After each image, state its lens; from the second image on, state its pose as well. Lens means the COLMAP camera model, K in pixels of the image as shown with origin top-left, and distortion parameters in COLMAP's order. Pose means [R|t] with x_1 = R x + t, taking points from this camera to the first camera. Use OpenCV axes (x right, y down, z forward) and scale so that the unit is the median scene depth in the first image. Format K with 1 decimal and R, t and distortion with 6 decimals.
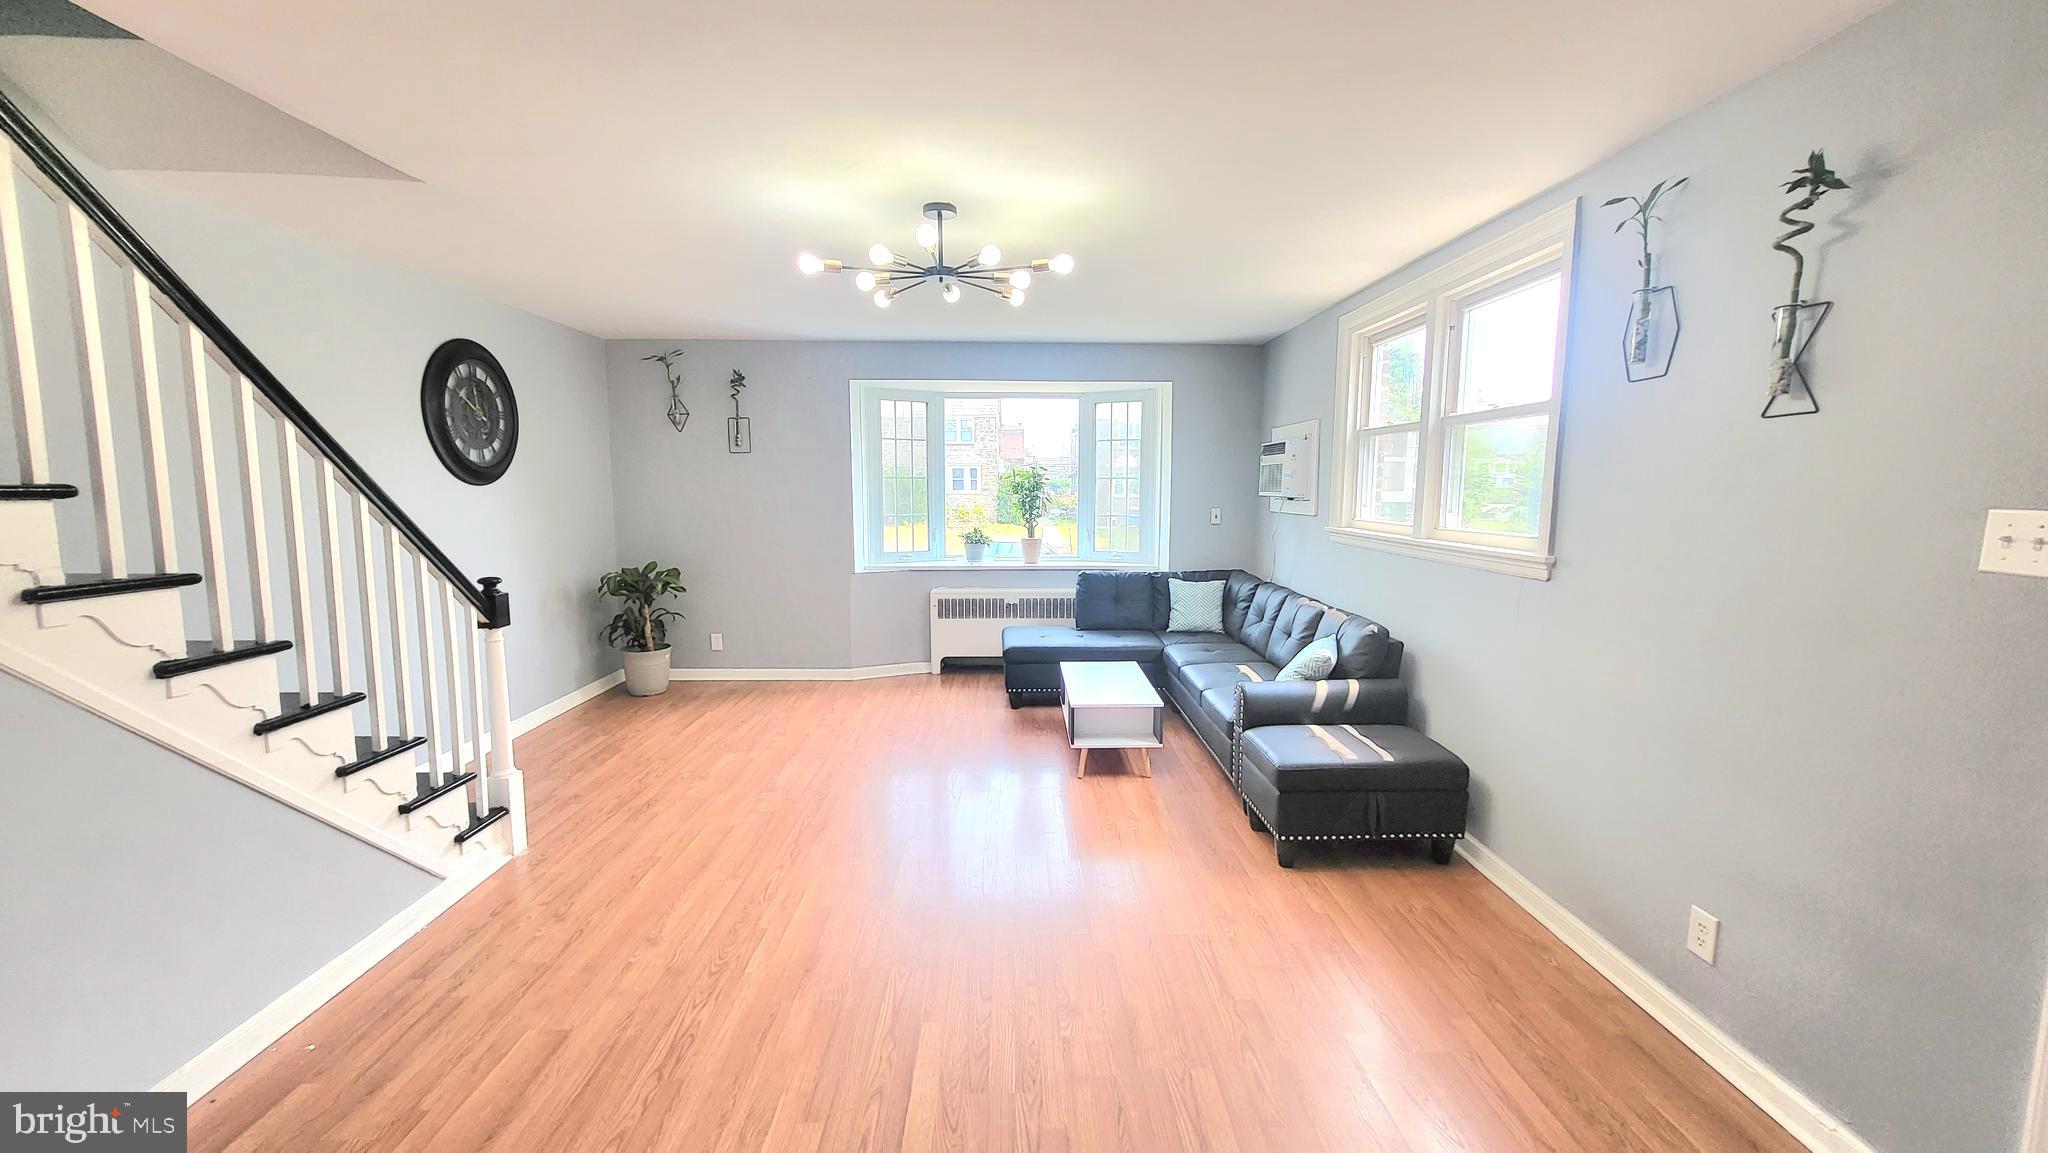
lens RADIAL K [[799.0, 0, 1024.0], [0, 799.0, 576.5], [0, 0, 1]] dist [0.000341, -0.000037]
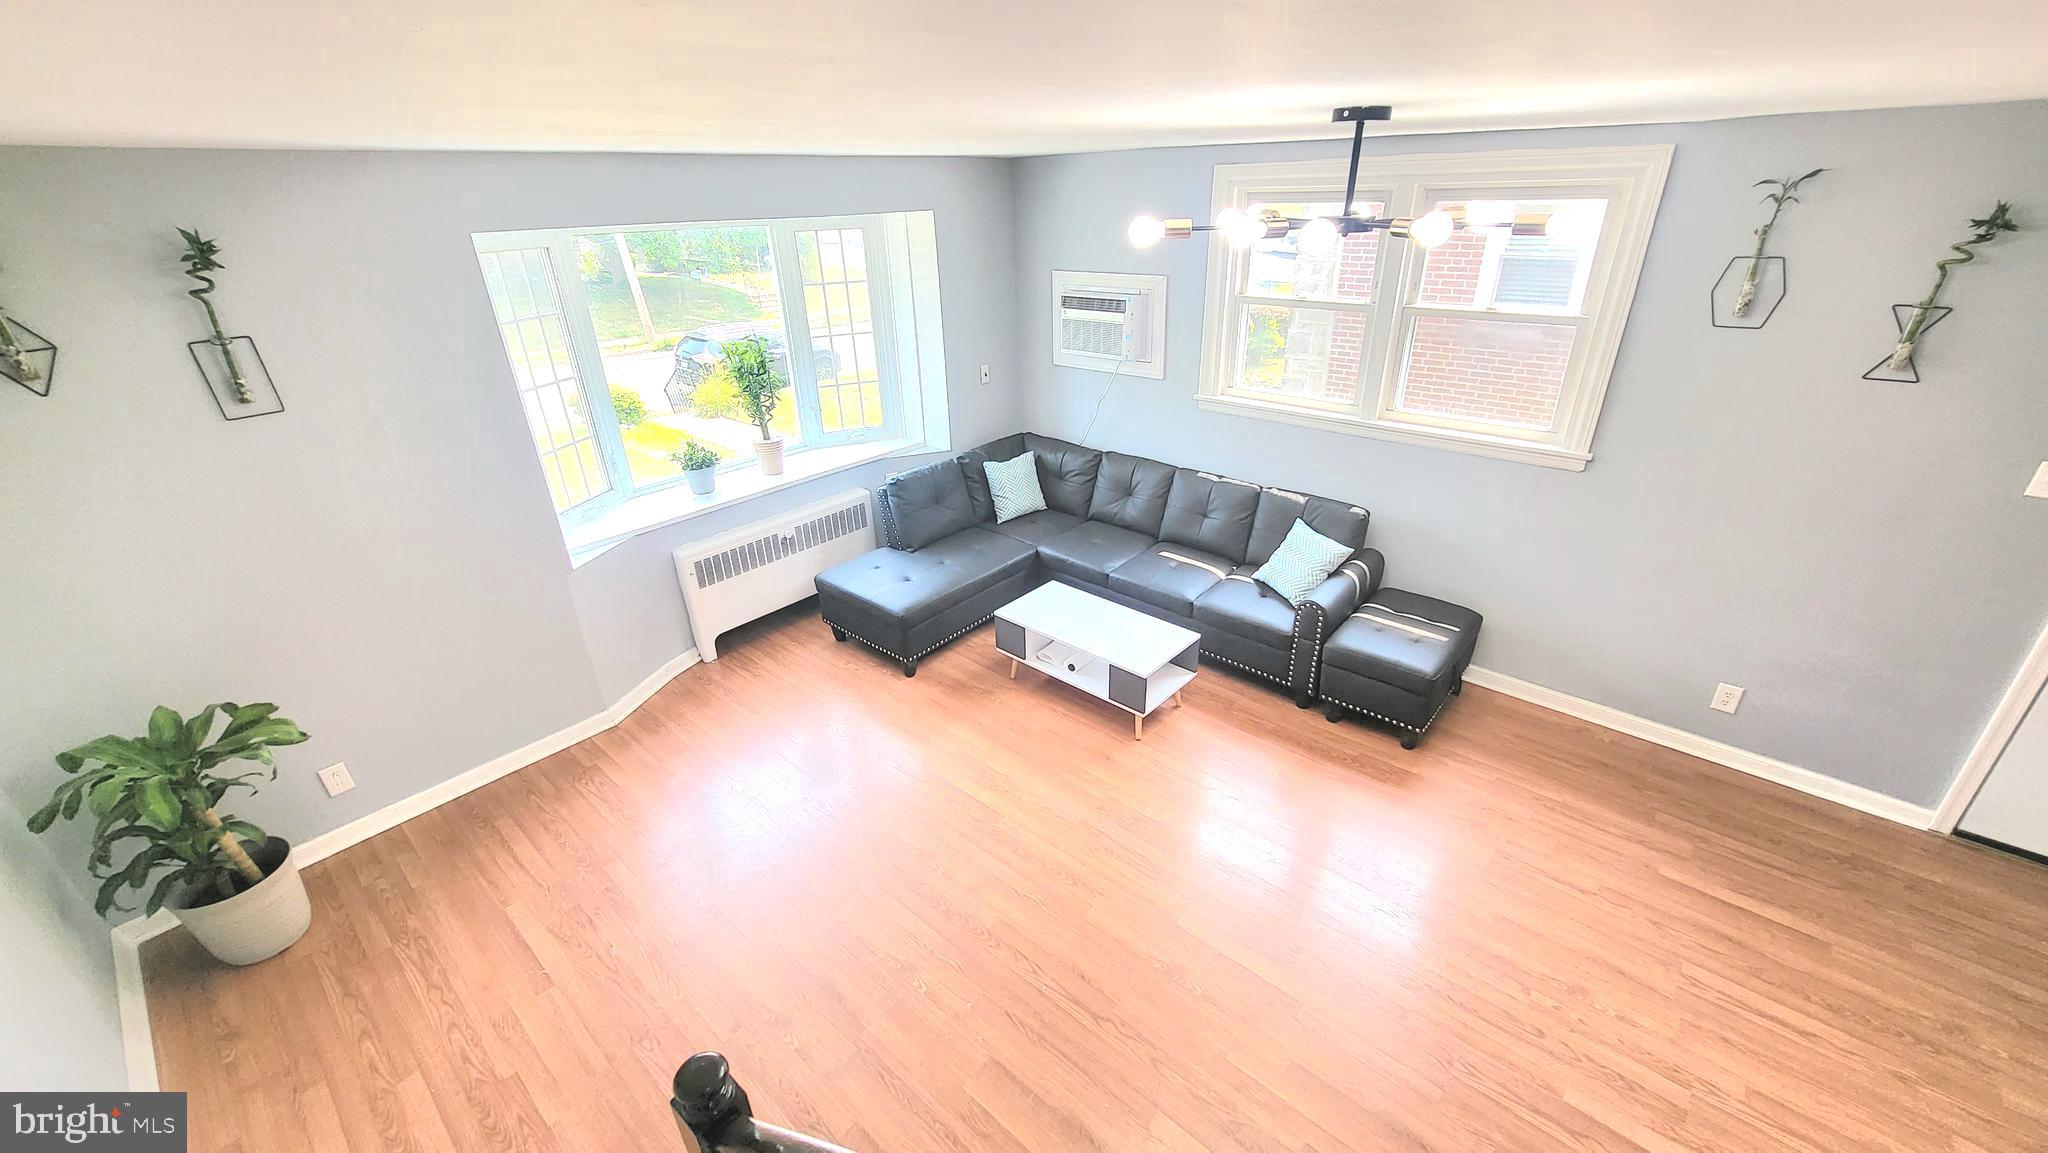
lens RADIAL K [[815.6, 0, 1024.0], [0, 815.6, 576.5], [0, 0, 1]] dist [0.014637, -0.004254]
pose [[0.682947, -0.334845, 0.649201, -0.424962], [0.114356, 0.926799, 0.357723, -0.204151], [-0.721461, -0.170066, 0.671247, 0.369169]]
